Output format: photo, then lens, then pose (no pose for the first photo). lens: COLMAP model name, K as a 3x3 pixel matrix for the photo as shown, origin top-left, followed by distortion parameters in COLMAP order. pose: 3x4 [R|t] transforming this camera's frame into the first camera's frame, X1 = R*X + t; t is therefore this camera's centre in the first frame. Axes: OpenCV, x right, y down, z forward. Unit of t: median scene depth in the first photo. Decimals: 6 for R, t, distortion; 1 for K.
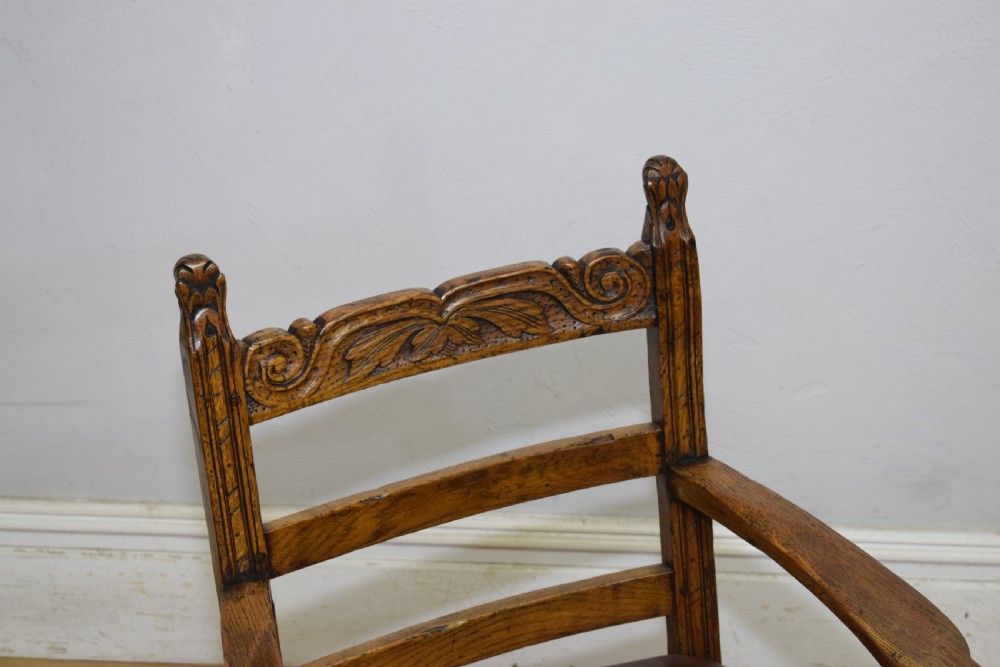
lens RADIAL K [[2289.1, 0, 504.7], [0, 2289.1, 334.6], [0, 0, 1]] dist [-0.045282, 0.000000]
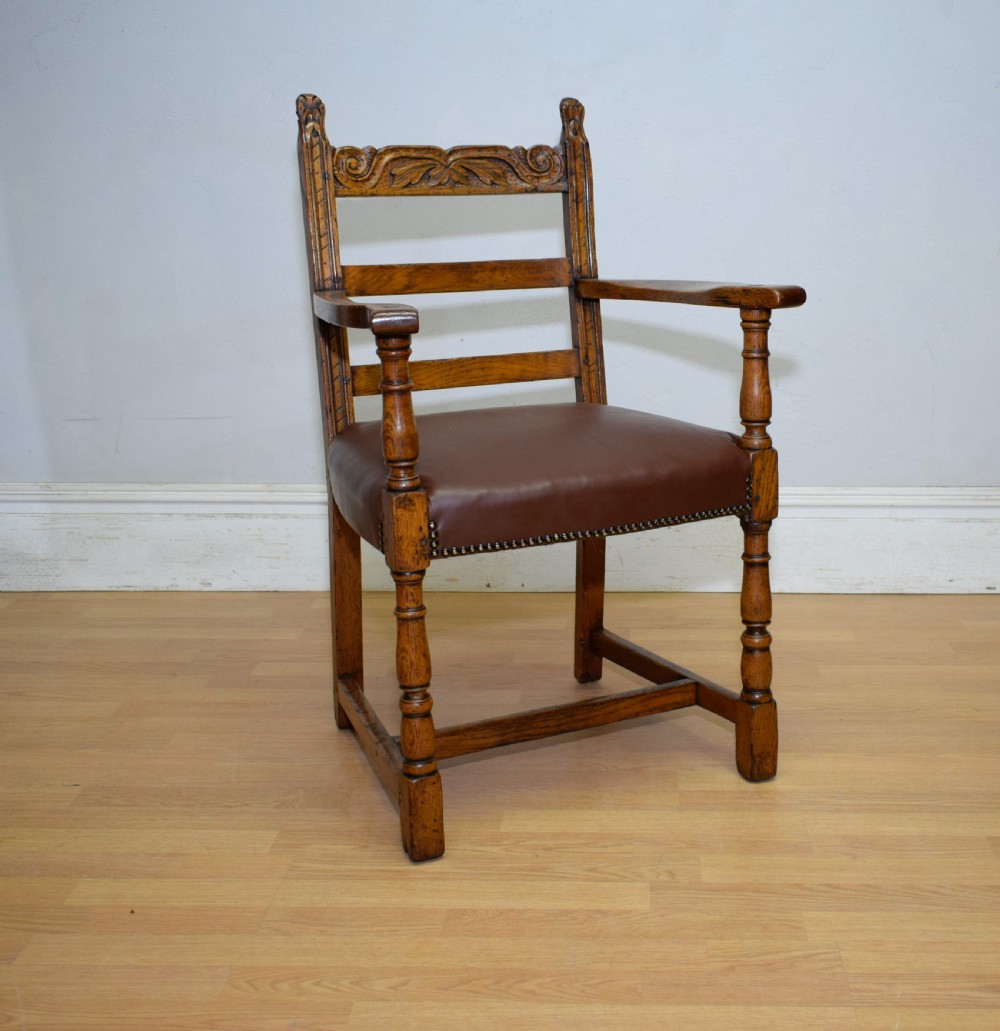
lens RADIAL K [[1394.0, 0, 598.0], [0, 1394.0, 521.6], [0, 0, 1]] dist [-0.015853, 0.000000]
pose [[0.997127, 0.009223, 0.075181, 0.010982], [0.010473, 0.966239, -0.257436, 0.537921], [-0.075017, 0.257484, 0.963366, 0.021533]]
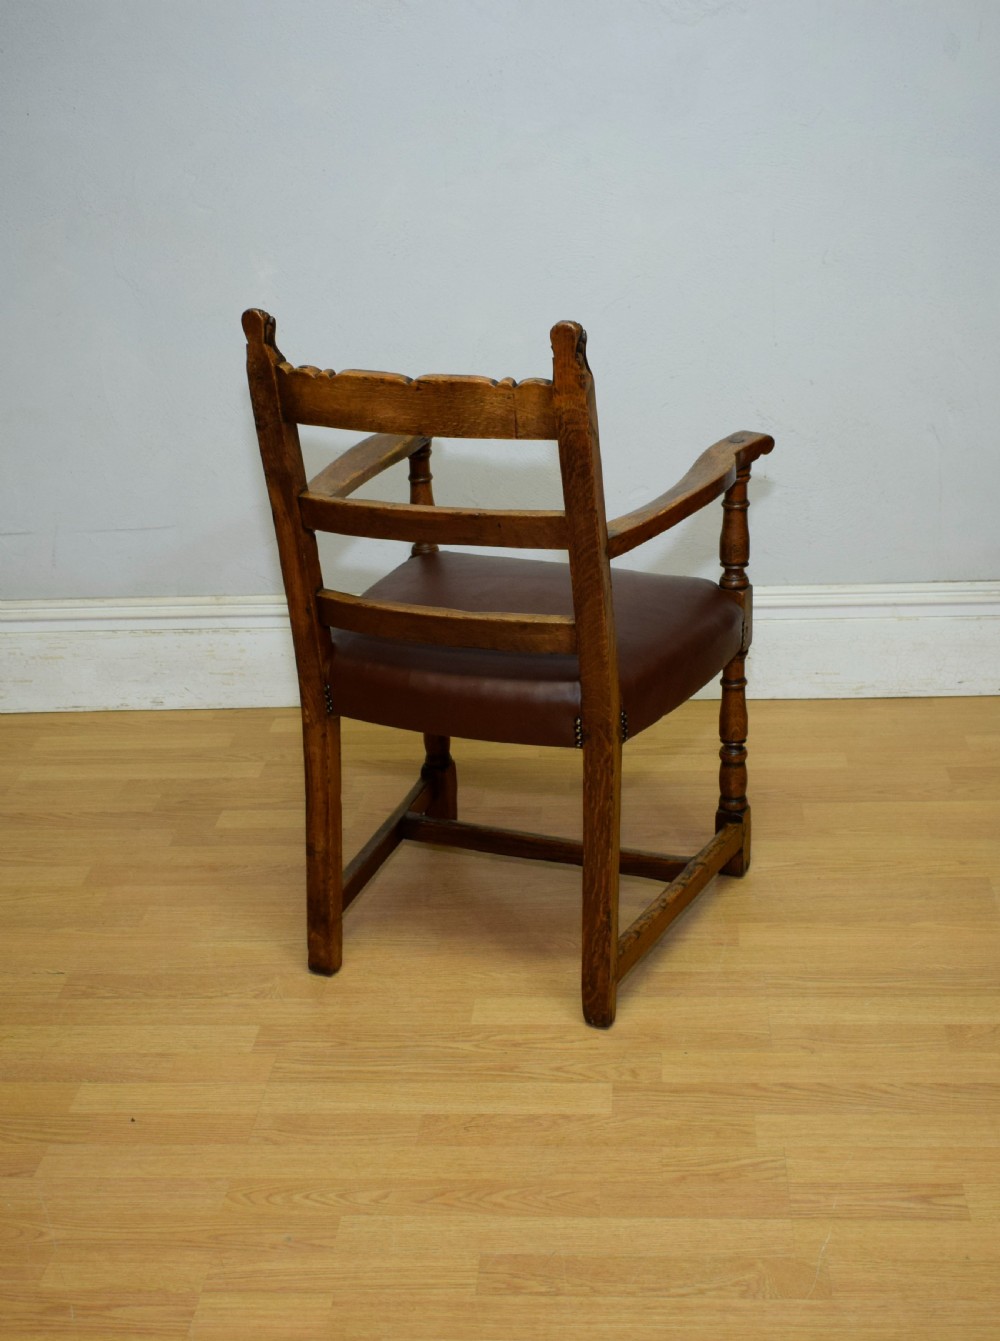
lens RADIAL K [[1759.5, 0, 502.3], [0, 1759.5, 708.0], [0, 0, 1]] dist [-0.033923, 0.000000]
pose [[0.999552, -0.027943, 0.010680, 0.032941], [0.028797, 0.995475, -0.090559, 0.387836], [-0.008102, 0.090826, 0.995834, -0.259485]]
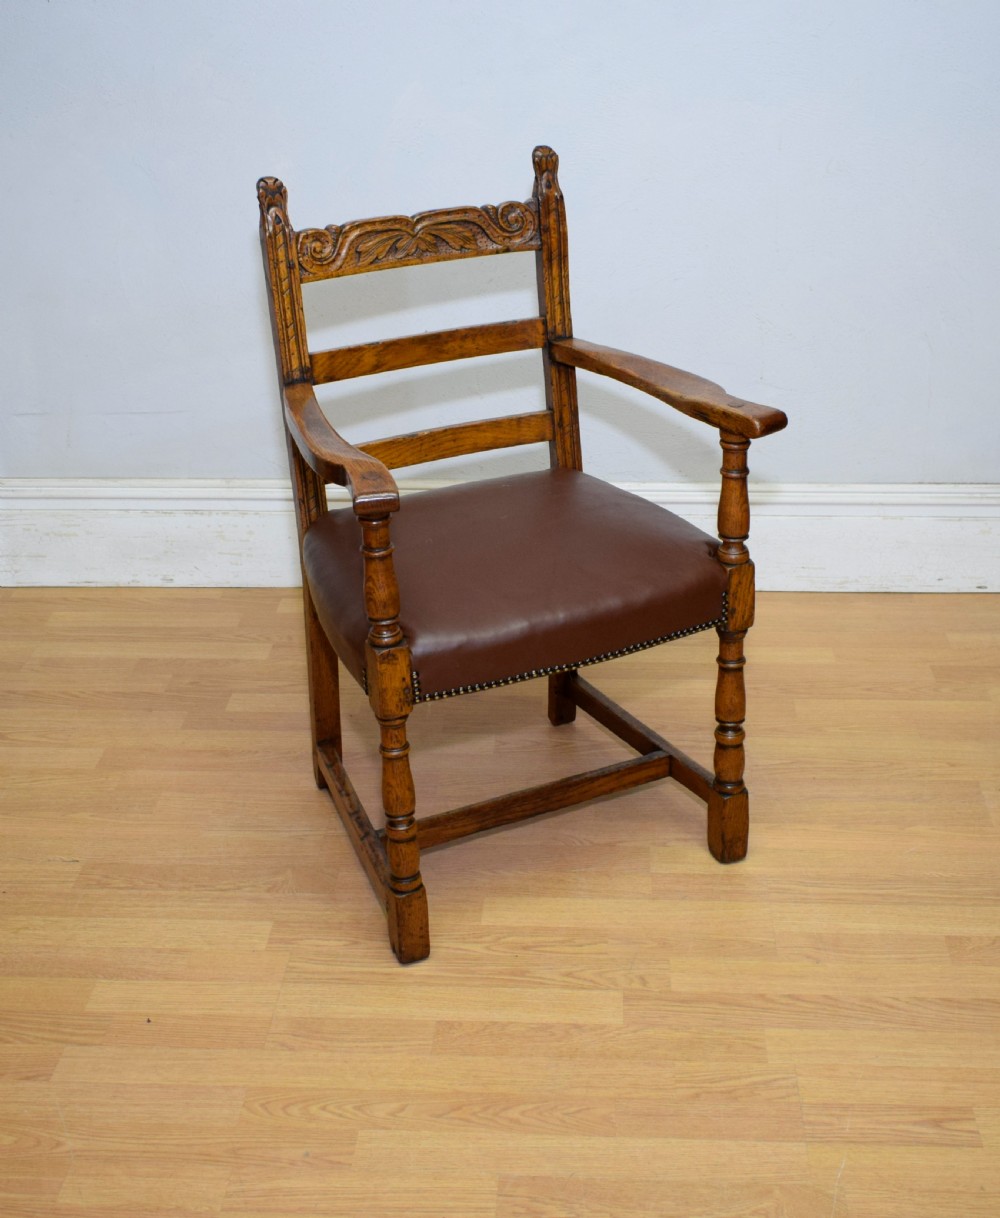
lens RADIAL K [[1580.6, 0, 496.3], [0, 1580.6, 613.8], [0, 0, 1]] dist [-0.026142, 0.000000]
pose [[0.999421, -0.007209, 0.033246, -0.007381], [0.008753, 0.998879, -0.046513, 0.326527], [-0.032873, 0.046777, 0.998364, -0.149859]]
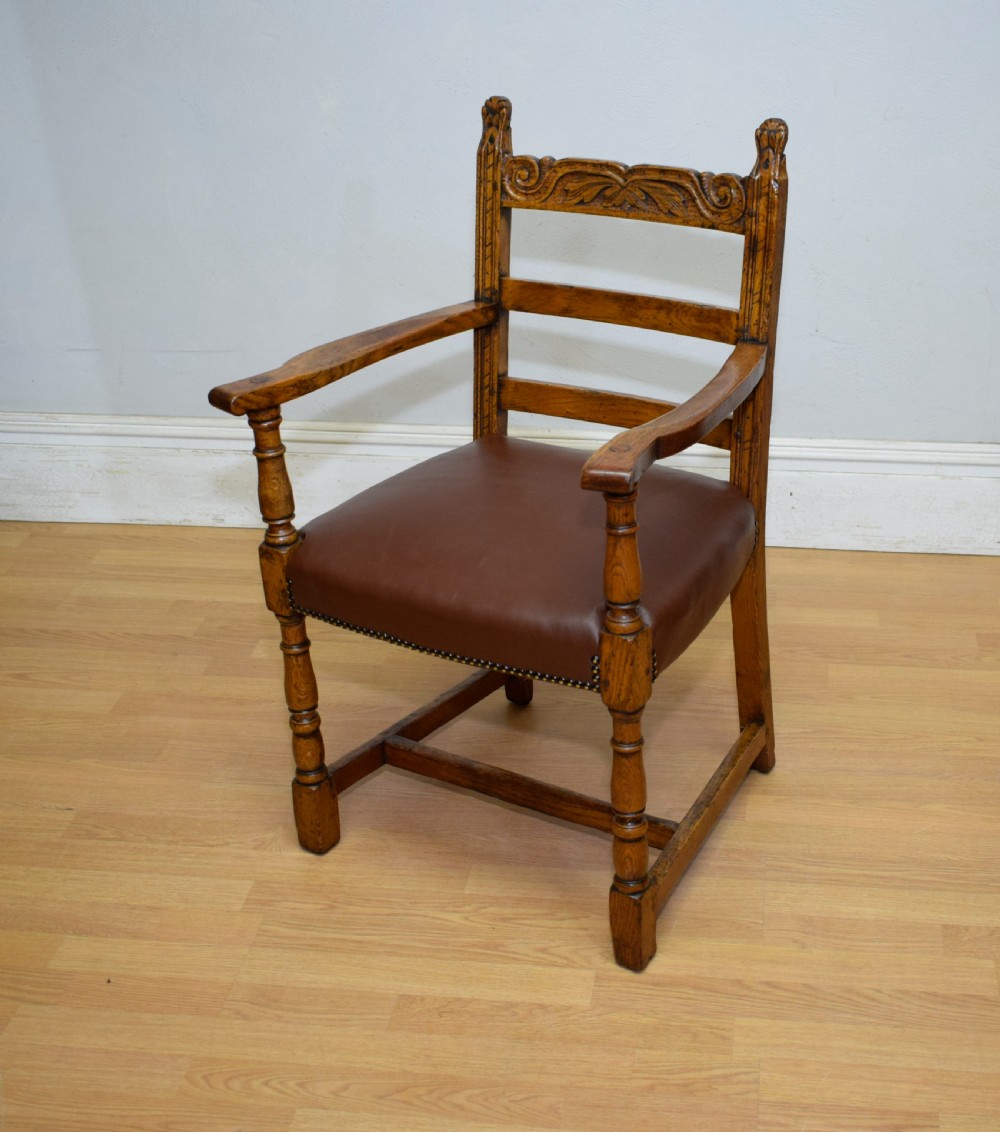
lens RADIAL K [[1543.2, 0, 601.9], [0, 1543.2, 569.9], [0, 0, 1]] dist [-0.030035, 0.000000]
pose [[0.999737, 0.021345, -0.008391, 0.118337], [-0.021575, 0.999364, -0.028383, 0.299969], [0.007780, 0.028557, 0.999562, -0.086794]]
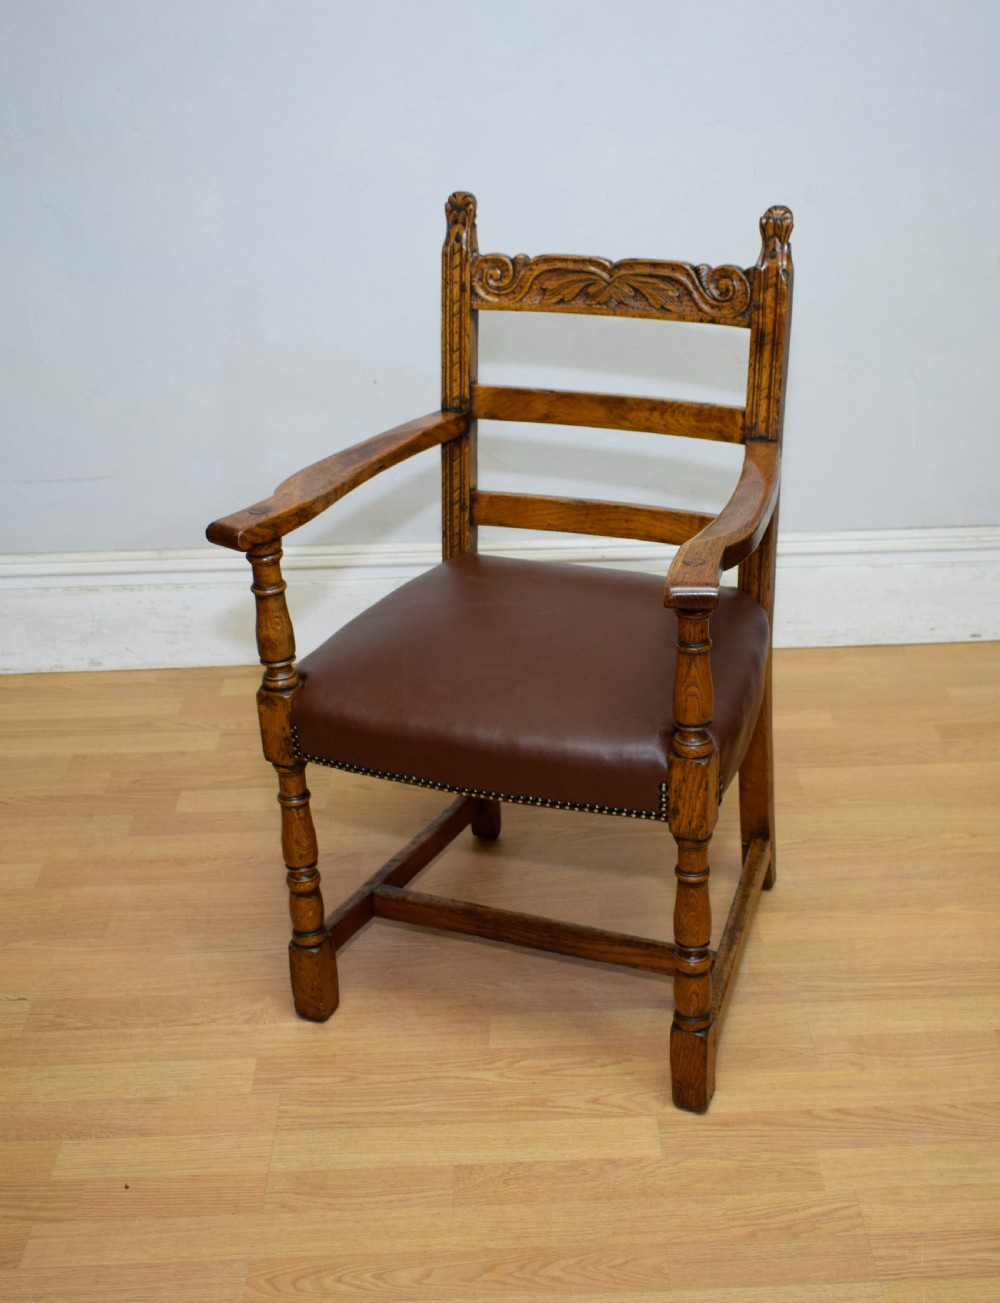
lens RADIAL K [[1633.2, 0, 540.0], [0, 1633.2, 658.0], [0, 0, 1]] dist [-0.029836, 0.000000]
pose [[0.991494, -0.049682, 0.120293, -0.064811], [0.054442, 0.997846, -0.036604, 0.285164], [-0.118215, 0.042841, 0.992063, -0.068306]]
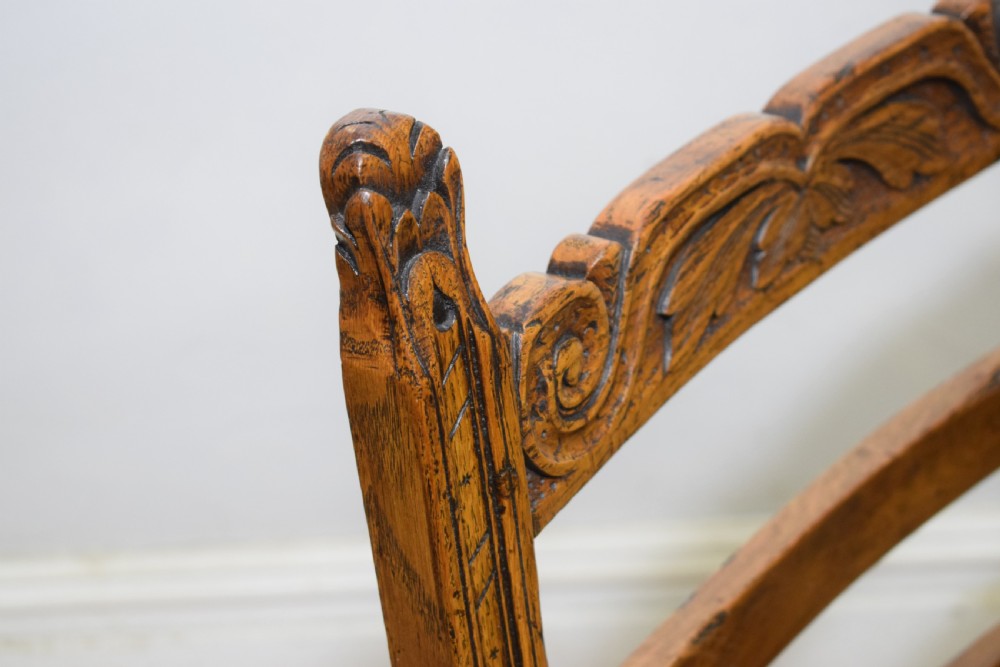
lens RADIAL K [[2289.1, 0, 504.9], [0, 2289.1, 335.6], [0, 0, 1]] dist [-0.045282, 0.000000]
pose [[0.892548, -0.222160, 0.392433, -0.247805], [0.204510, 0.975006, 0.086824, -0.025823], [-0.401914, 0.002761, 0.915673, 0.631454]]
